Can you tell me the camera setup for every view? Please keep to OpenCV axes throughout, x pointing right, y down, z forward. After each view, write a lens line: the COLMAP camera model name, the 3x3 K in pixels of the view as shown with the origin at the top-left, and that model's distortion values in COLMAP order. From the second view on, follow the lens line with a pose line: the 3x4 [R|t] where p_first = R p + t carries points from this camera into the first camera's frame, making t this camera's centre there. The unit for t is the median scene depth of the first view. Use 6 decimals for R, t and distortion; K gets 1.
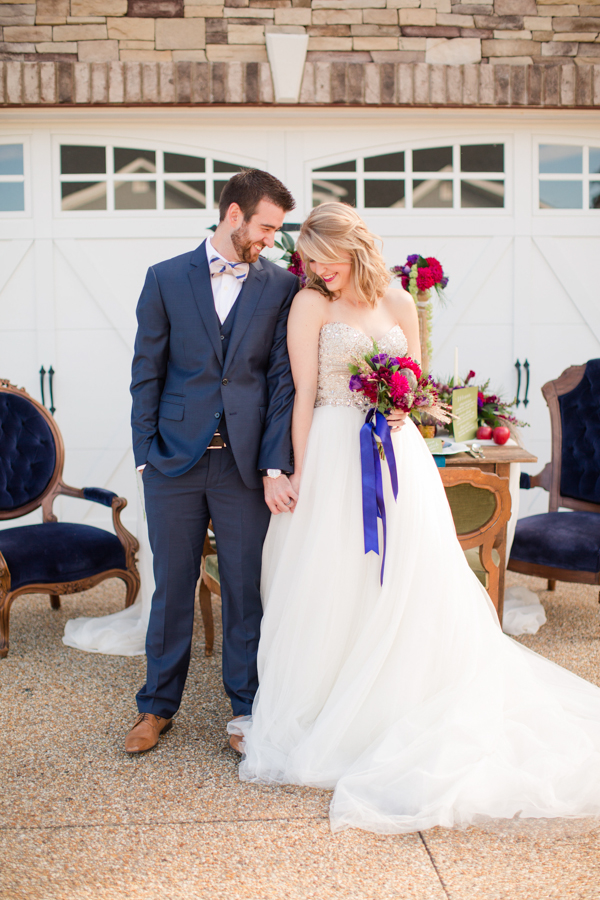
lens RADIAL K [[1313.0, 0, 300.2], [0, 1313.0, 447.5], [0, 0, 1]] dist [-0.095352, 0.000000]
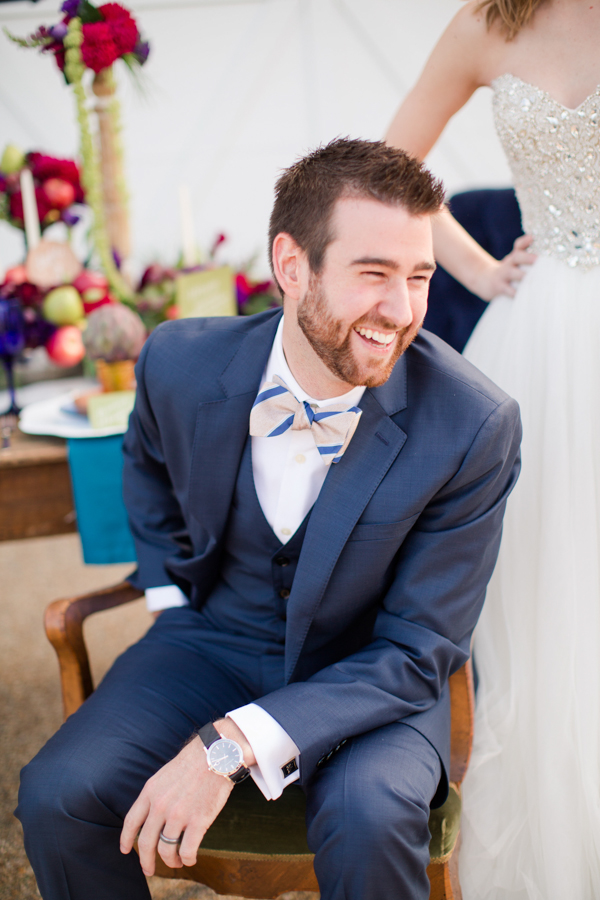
lens RADIAL K [[1313.0, 0, 349.4], [0, 1313.0, 450.3], [0, 0, 1]] dist [-0.095352, 0.000000]
pose [[0.985368, -0.098829, 0.138863, 0.101723], [0.084002, 0.990501, 0.108869, -0.026431], [-0.148303, -0.095611, 0.984309, 0.493416]]
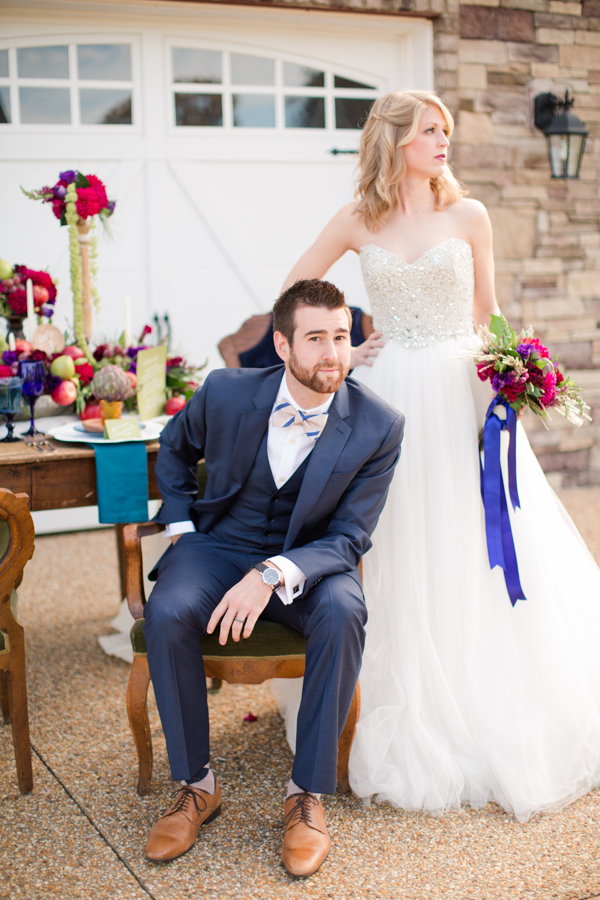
lens RADIAL K [[1313.0, 0, 305.5], [0, 1313.0, 448.0], [0, 0, 1]] dist [-0.095352, 0.000000]
pose [[0.927760, -0.064169, 0.367618, -0.068279], [0.052637, 0.997758, 0.041323, -0.013957], [-0.369445, -0.018987, 0.929058, 0.256246]]
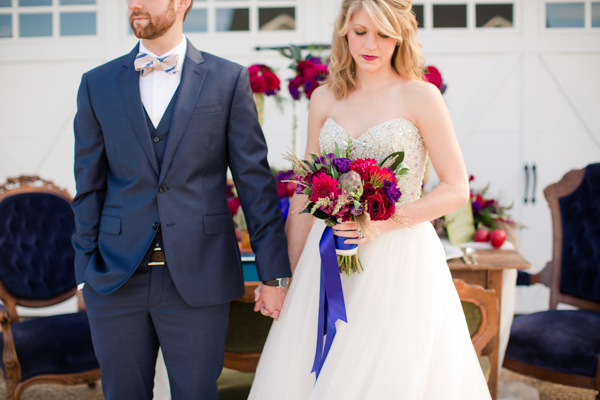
lens RADIAL K [[875.3, 0, 307.9], [0, 875.3, 196.6], [0, 0, 1]] dist [-0.095352, 0.000000]
pose [[0.994024, 0.006712, -0.108956, 0.077441], [-0.009321, 0.999681, -0.023453, -0.023707], [0.108764, 0.024328, 0.993770, 0.300323]]
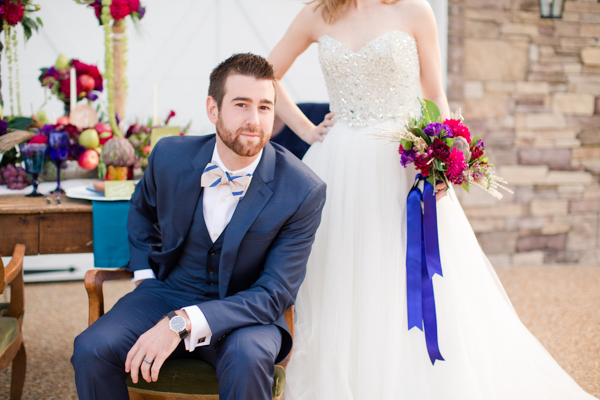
lens RADIAL K [[875.3, 0, 299.5], [0, 875.3, 202.9], [0, 0, 1]] dist [-0.095352, 0.000000]
pose [[0.969815, -0.010929, 0.243597, 0.066130], [0.009661, 0.999933, 0.006397, 0.004587], [-0.243651, -0.003851, 0.969855, 0.370783]]
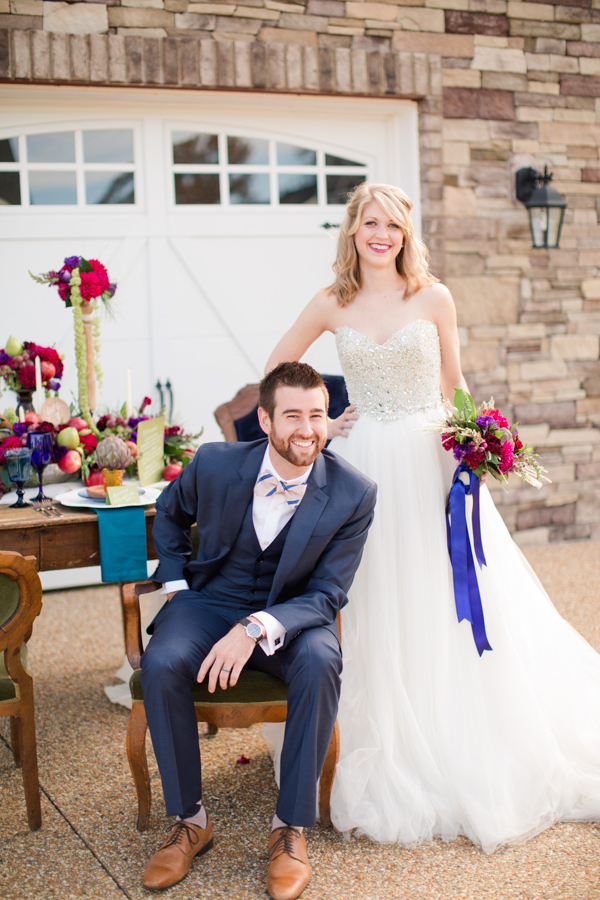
lens RADIAL K [[1313.0, 0, 302.4], [0, 1313.0, 454.8], [0, 0, 1]] dist [-0.095352, 0.000000]
pose [[0.931891, -0.060670, 0.357629, -0.074731], [0.062432, 0.998027, 0.006630, -0.021651], [-0.357326, 0.016149, 0.933840, 0.196602]]
